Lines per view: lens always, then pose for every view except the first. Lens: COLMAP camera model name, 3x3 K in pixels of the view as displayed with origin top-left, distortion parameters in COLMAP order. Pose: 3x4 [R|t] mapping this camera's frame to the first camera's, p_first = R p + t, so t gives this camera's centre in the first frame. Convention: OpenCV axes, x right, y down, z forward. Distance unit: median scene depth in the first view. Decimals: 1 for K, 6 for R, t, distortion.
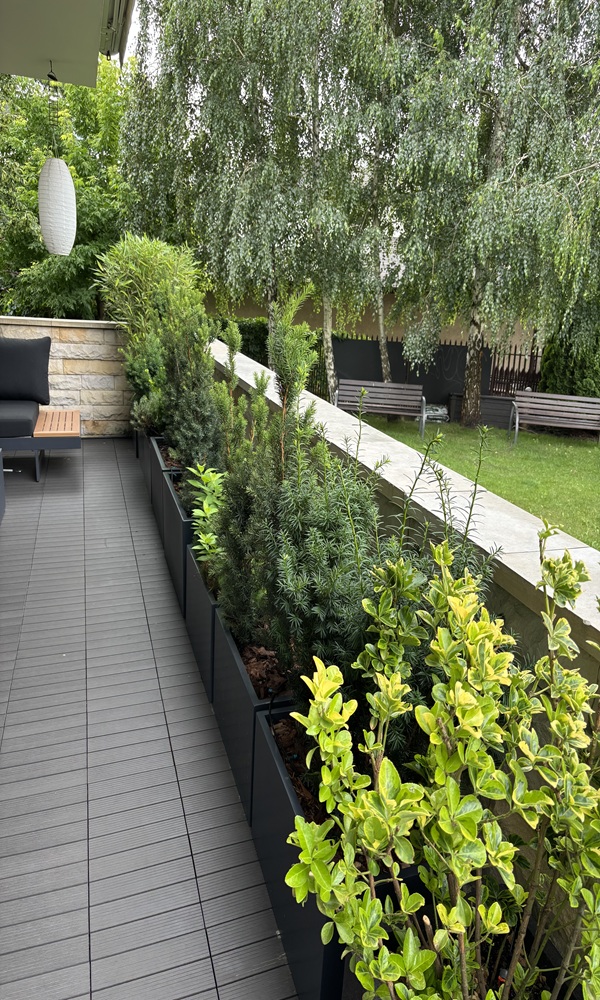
lens RADIAL K [[607.3, 0, 296.6], [0, 607.3, 500.7], [0, 0, 1]] dist [0.003752, -0.000662]
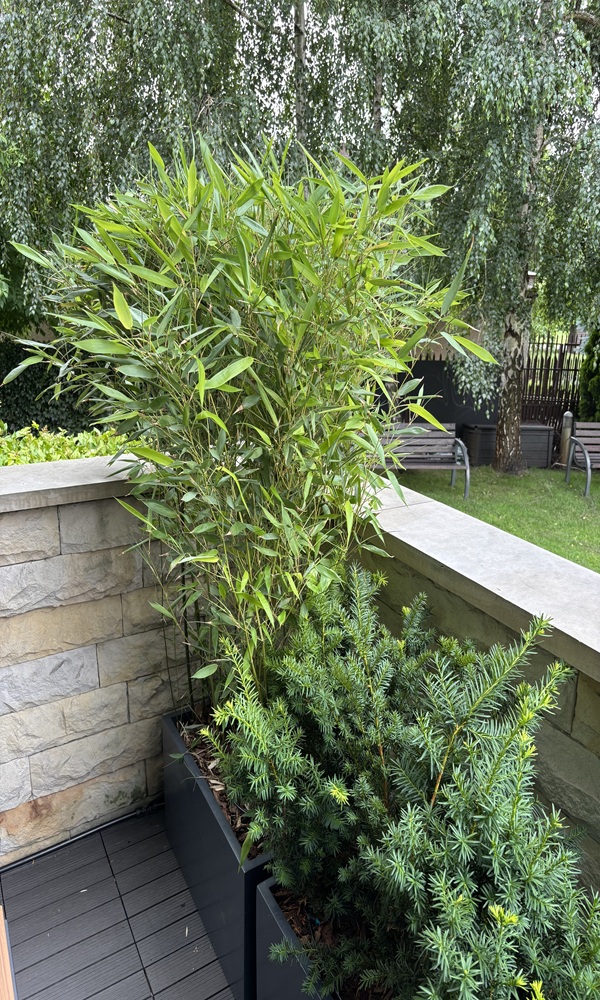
lens RADIAL K [[607.3, 0, 297.4], [0, 607.3, 494.6], [0, 0, 1]] dist [0.003752, -0.000662]
pose [[0.981136, -0.080237, 0.175882, -0.116626], [0.080049, 0.996757, 0.008176, -0.126506], [-0.175968, 0.006058, 0.984377, 0.321852]]
